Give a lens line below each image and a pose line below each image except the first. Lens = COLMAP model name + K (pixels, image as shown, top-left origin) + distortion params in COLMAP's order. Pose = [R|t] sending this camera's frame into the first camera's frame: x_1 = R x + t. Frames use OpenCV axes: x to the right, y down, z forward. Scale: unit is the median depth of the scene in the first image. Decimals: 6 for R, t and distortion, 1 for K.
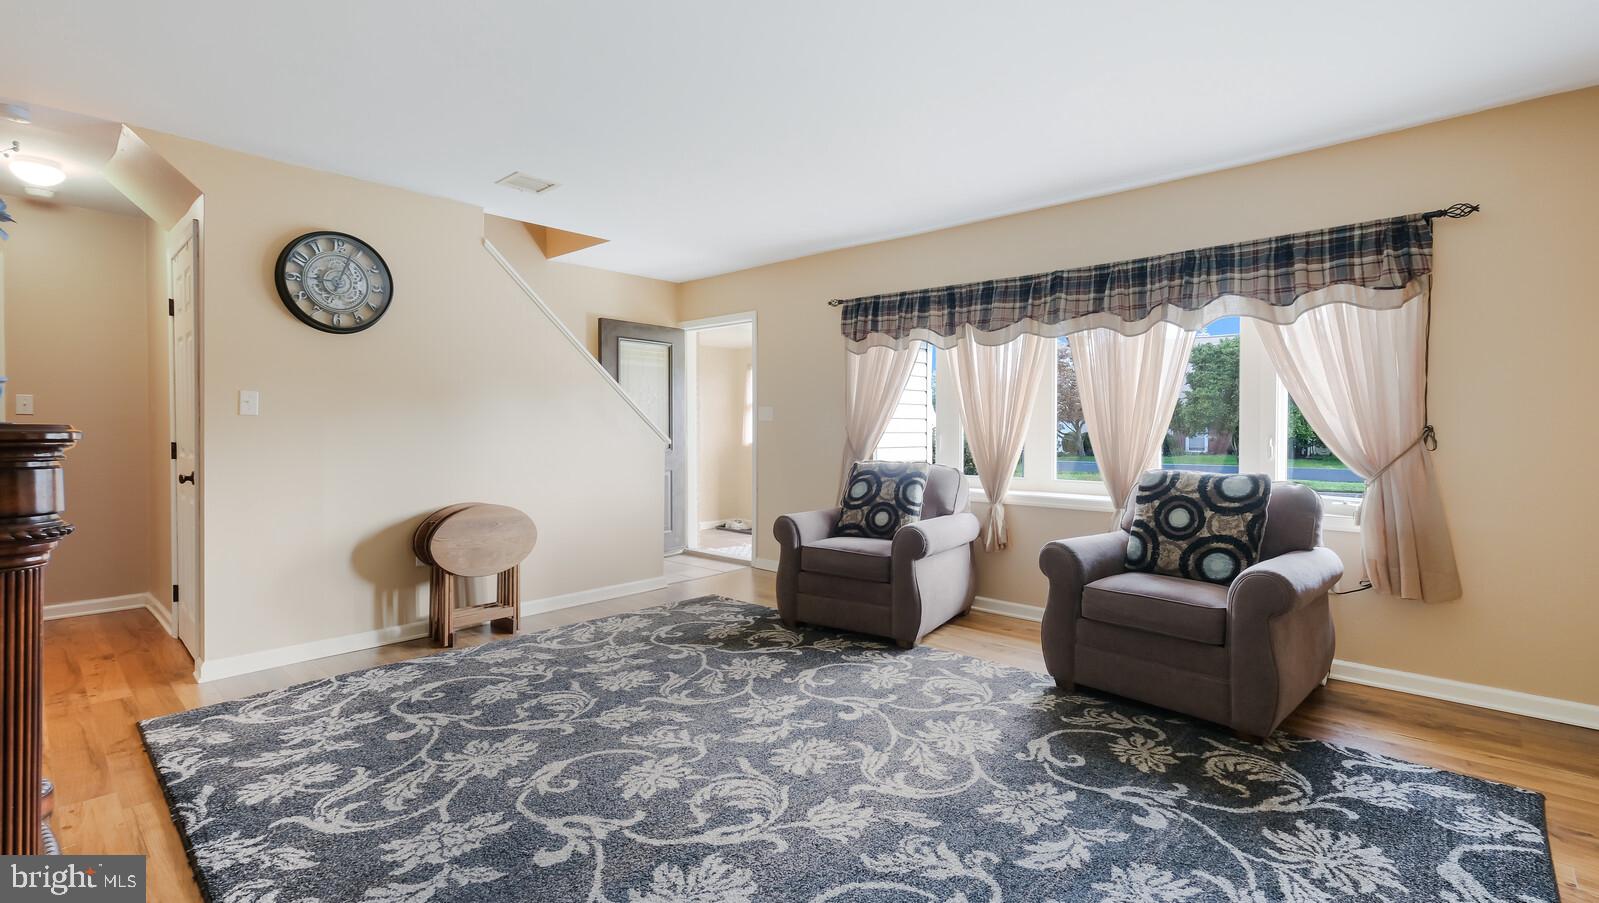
lens RADIAL K [[721.4, 0, 827.3], [0, 721.4, 433.2], [0, 0, 1]] dist [0.012697, -0.000799]
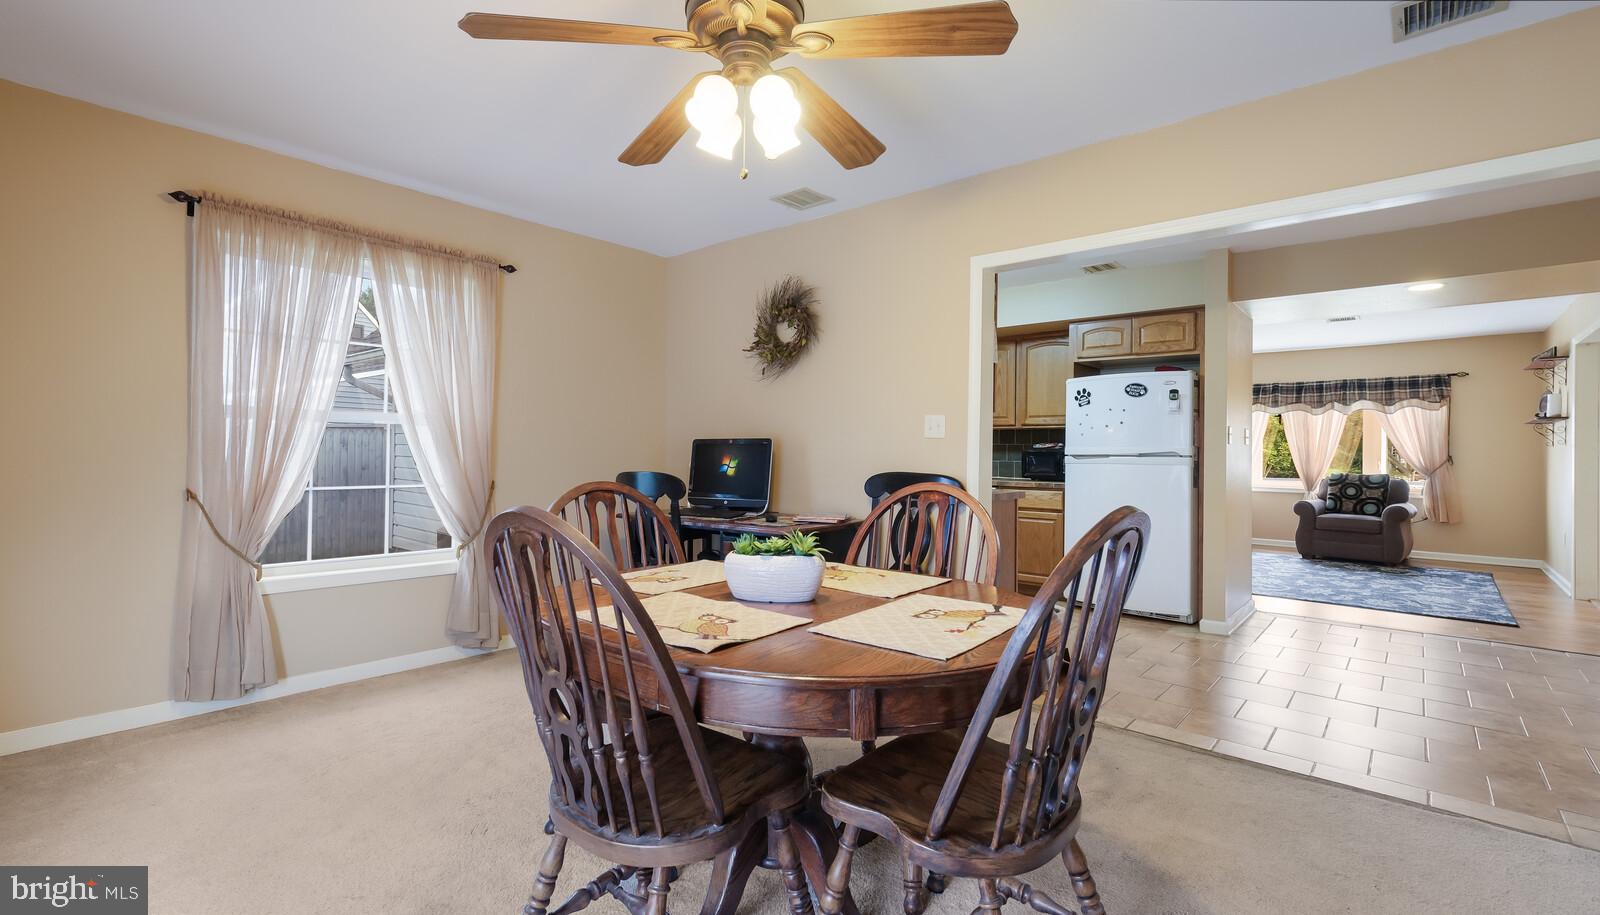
lens RADIAL K [[721.8, 0, 805.4], [0, 721.8, 446.8], [0, 0, 1]] dist [0.012697, -0.000799]
pose [[0.999908, 0.001762, 0.013427, -1.431246], [-0.001673, 0.999976, -0.006660, -0.017818], [-0.013438, 0.006637, 0.999888, -1.490573]]
